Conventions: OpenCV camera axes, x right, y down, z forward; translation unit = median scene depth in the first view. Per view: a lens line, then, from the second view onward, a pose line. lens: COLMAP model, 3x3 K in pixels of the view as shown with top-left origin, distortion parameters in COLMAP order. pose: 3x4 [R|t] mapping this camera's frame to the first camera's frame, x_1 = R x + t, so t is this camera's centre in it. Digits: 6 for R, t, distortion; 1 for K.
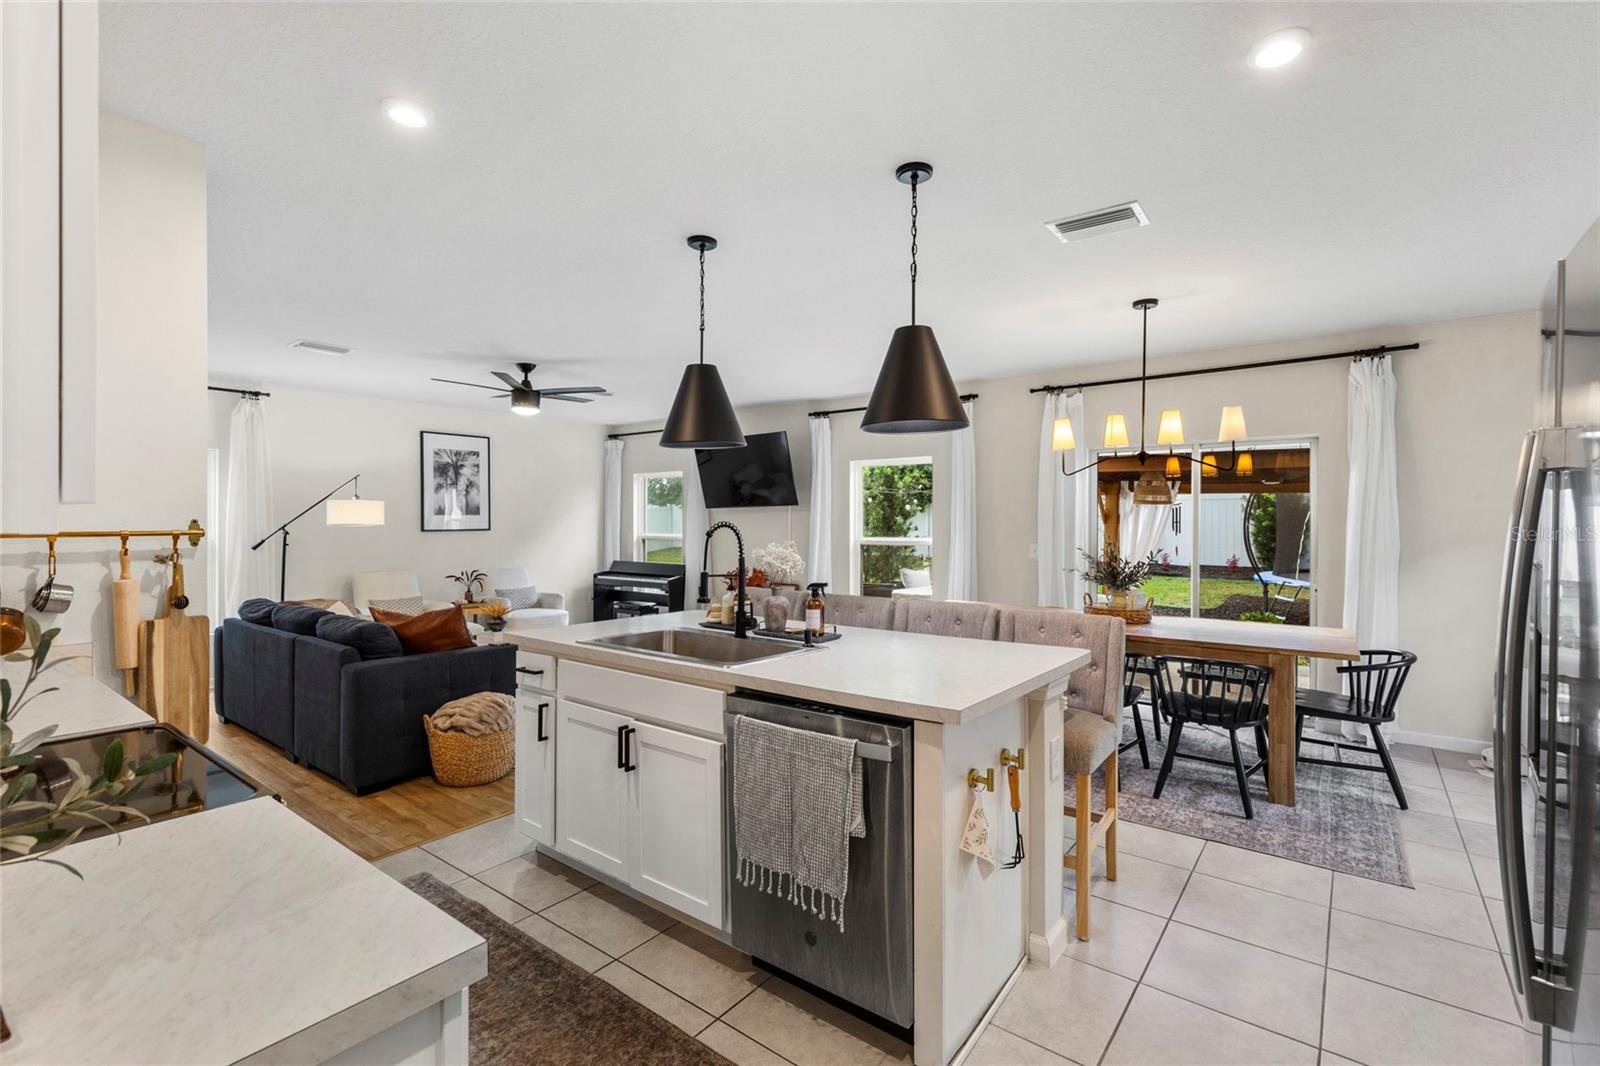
lens RADIAL K [[722.3, 0, 809.4], [0, 722.3, 524.3], [0, 0, 1]] dist [0.009369, -0.001666]
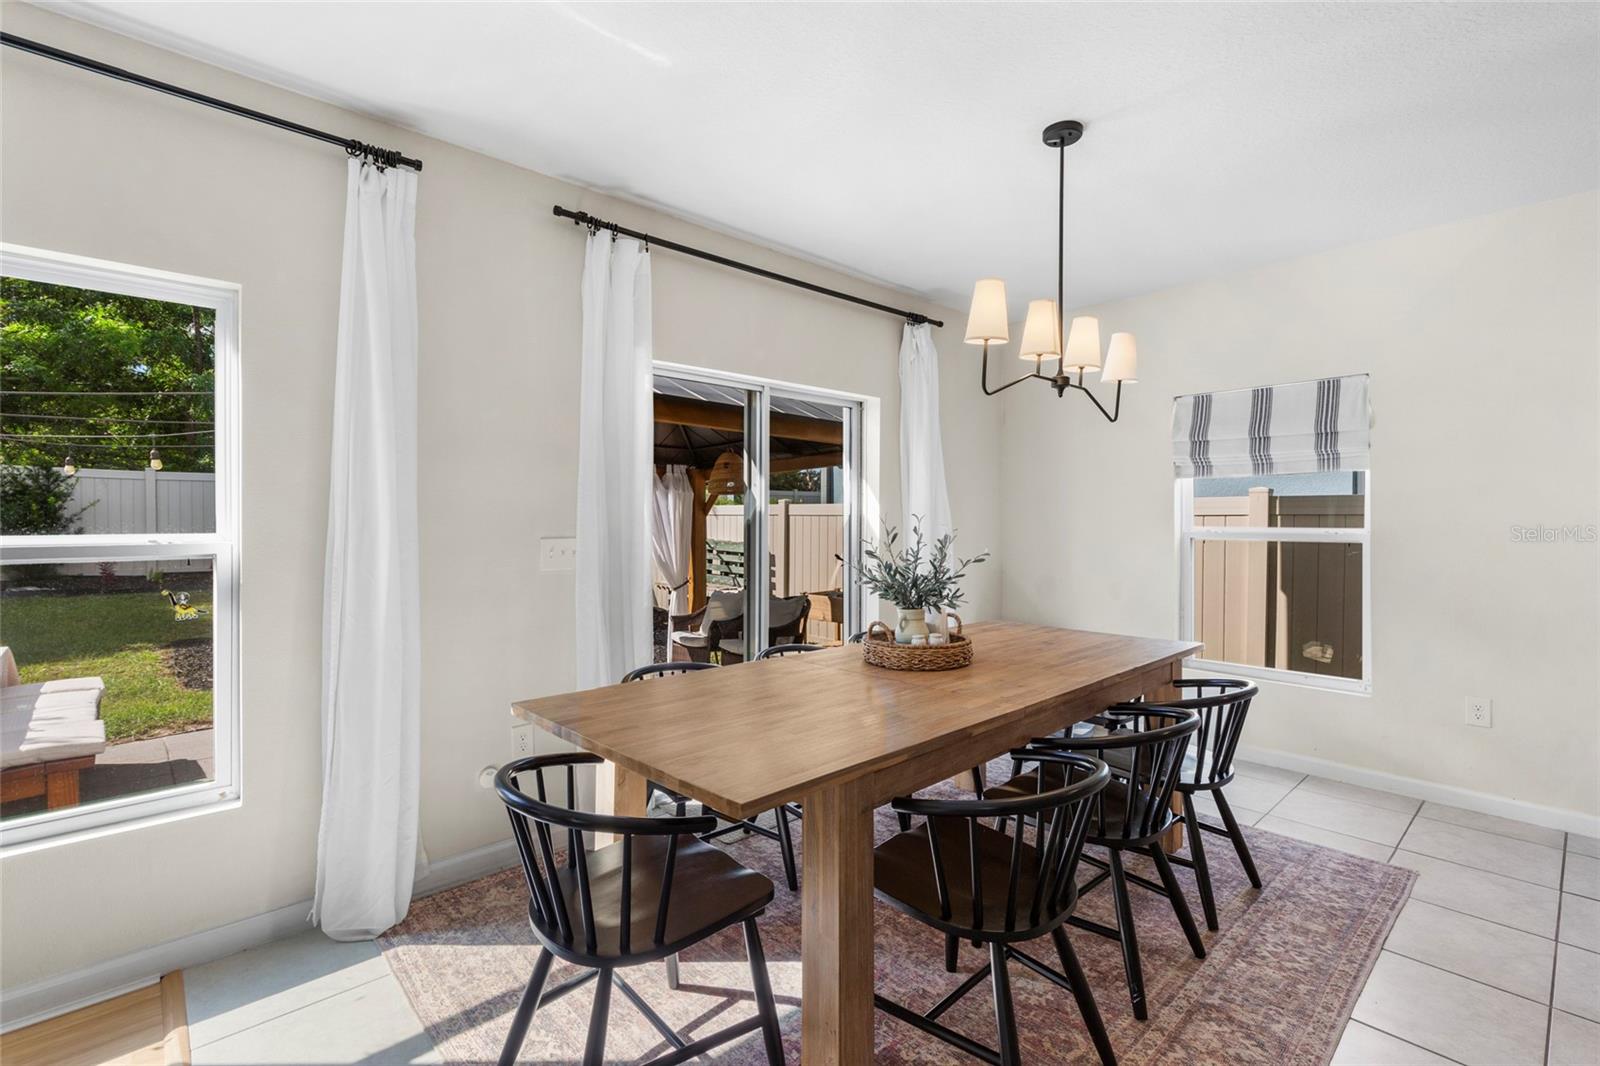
lens RADIAL K [[722.3, 0, 810.8], [0, 722.3, 522.4], [0, 0, 1]] dist [0.009369, -0.001666]
pose [[0.174705, -0.005216, 0.984607, -0.103024], [0.001569, 0.999986, 0.005019, 0.011928], [-0.984620, 0.000668, 0.174711, 0.630731]]
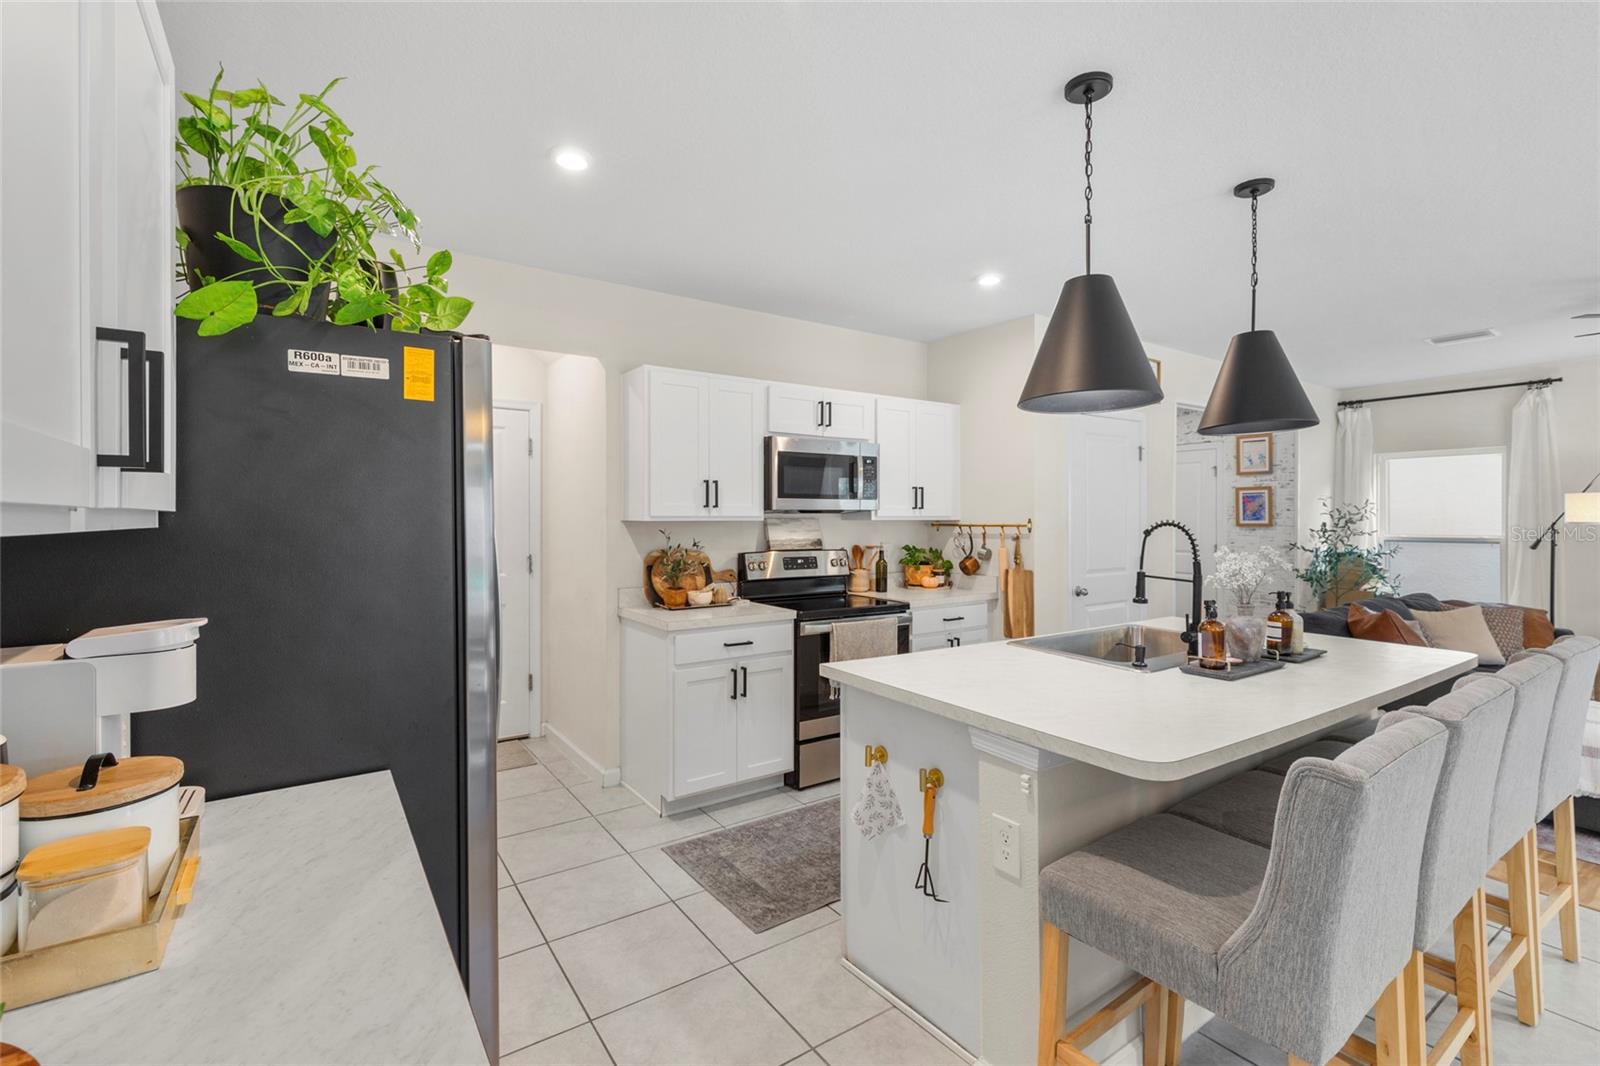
lens RADIAL K [[722.3, 0, 811.1], [0, 722.3, 519.3], [0, 0, 1]] dist [0.009369, -0.001666]
pose [[-0.302357, 0.000010, -0.953195, 0.357475], [-0.002818, 0.999996, 0.000905, -0.001471], [0.953191, 0.002960, -0.302355, 0.340485]]
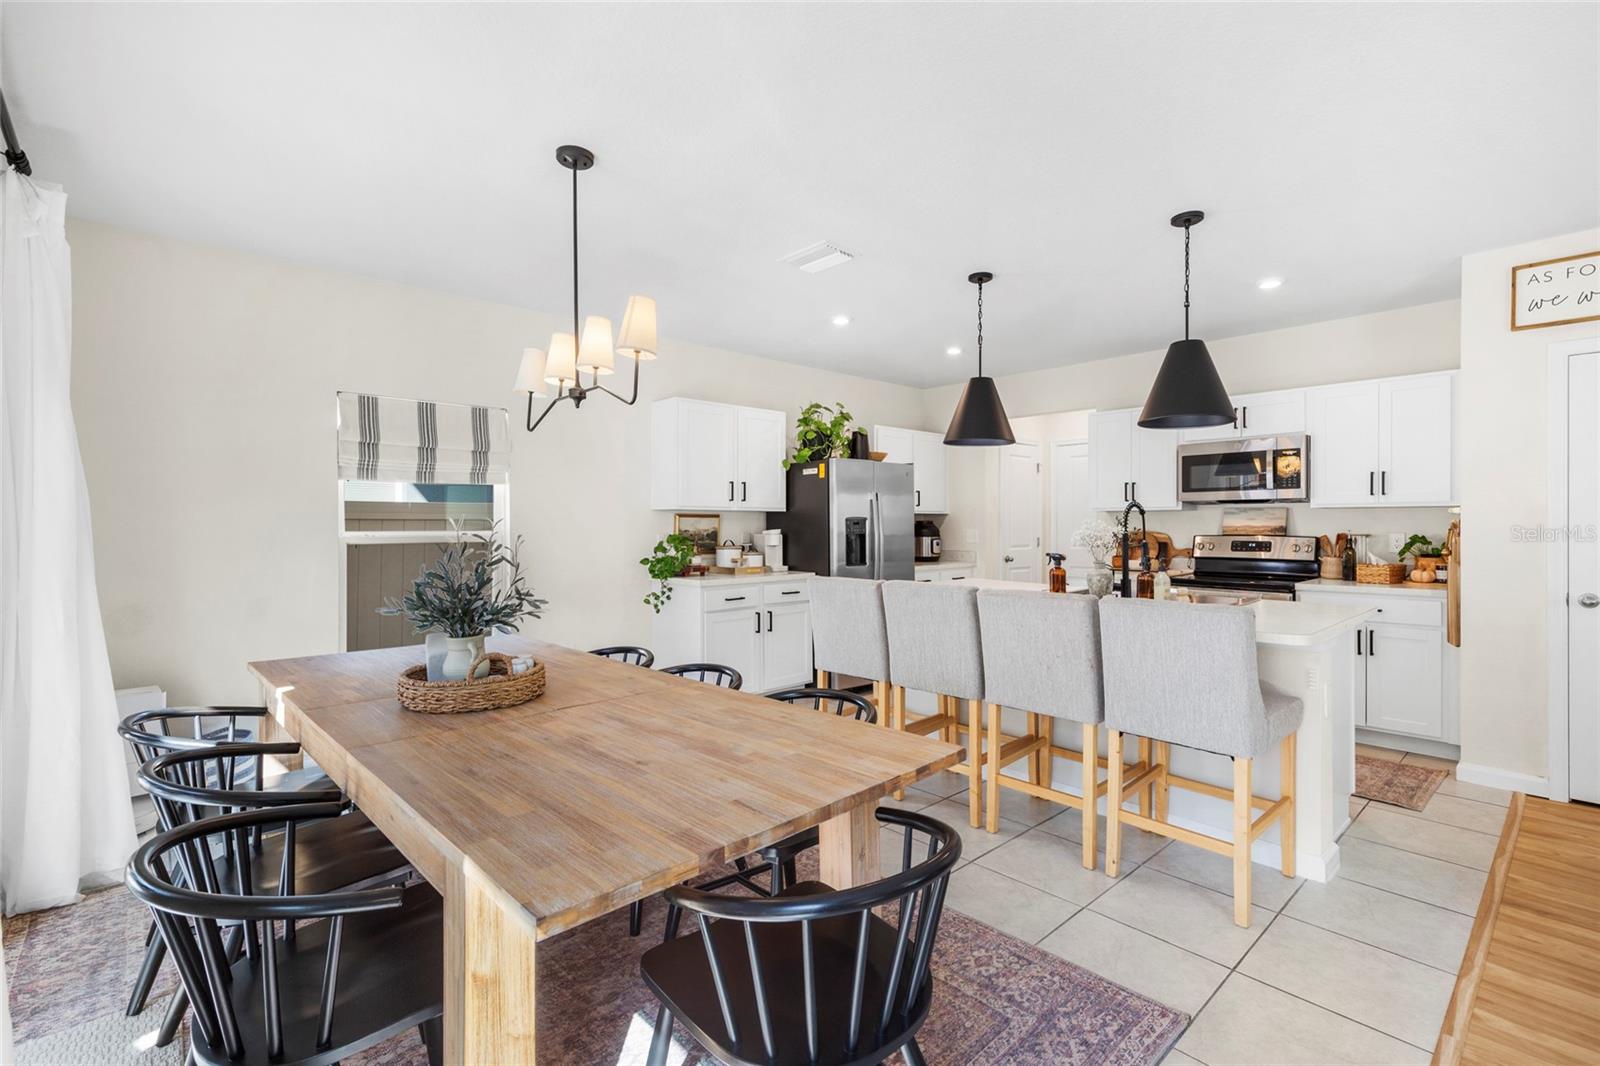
lens RADIAL K [[722.3, 0, 808.1], [0, 722.3, 527.1], [0, 0, 1]] dist [0.009369, -0.001666]
pose [[-0.983831, -0.001079, 0.179094, 0.079648], [0.000254, 0.999972, 0.007419, 0.011763], [-0.179097, 0.007345, -0.983804, 0.914794]]
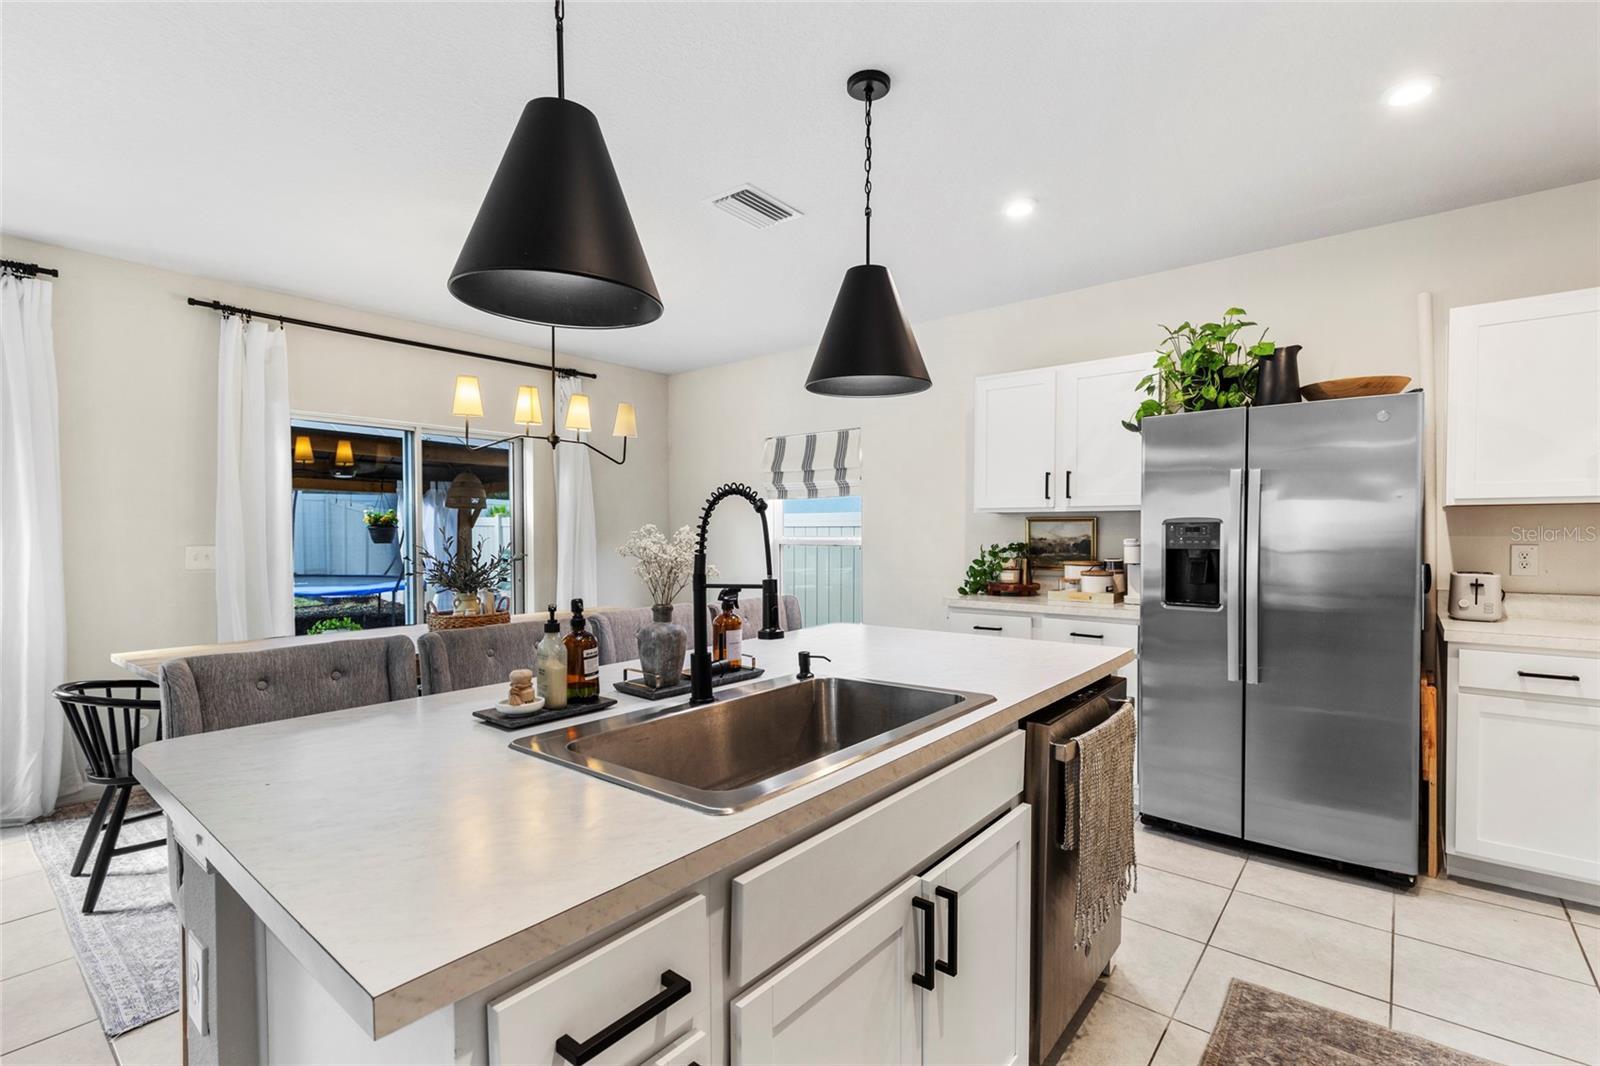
lens RADIAL K [[722.3, 0, 807.2], [0, 722.3, 552.2], [0, 0, 1]] dist [0.009369, -0.001666]
pose [[0.032967, -0.032968, 0.998913, -0.256267], [0.004992, 0.999449, 0.032821, 0.011626], [-0.999444, 0.003905, 0.033114, 0.373986]]
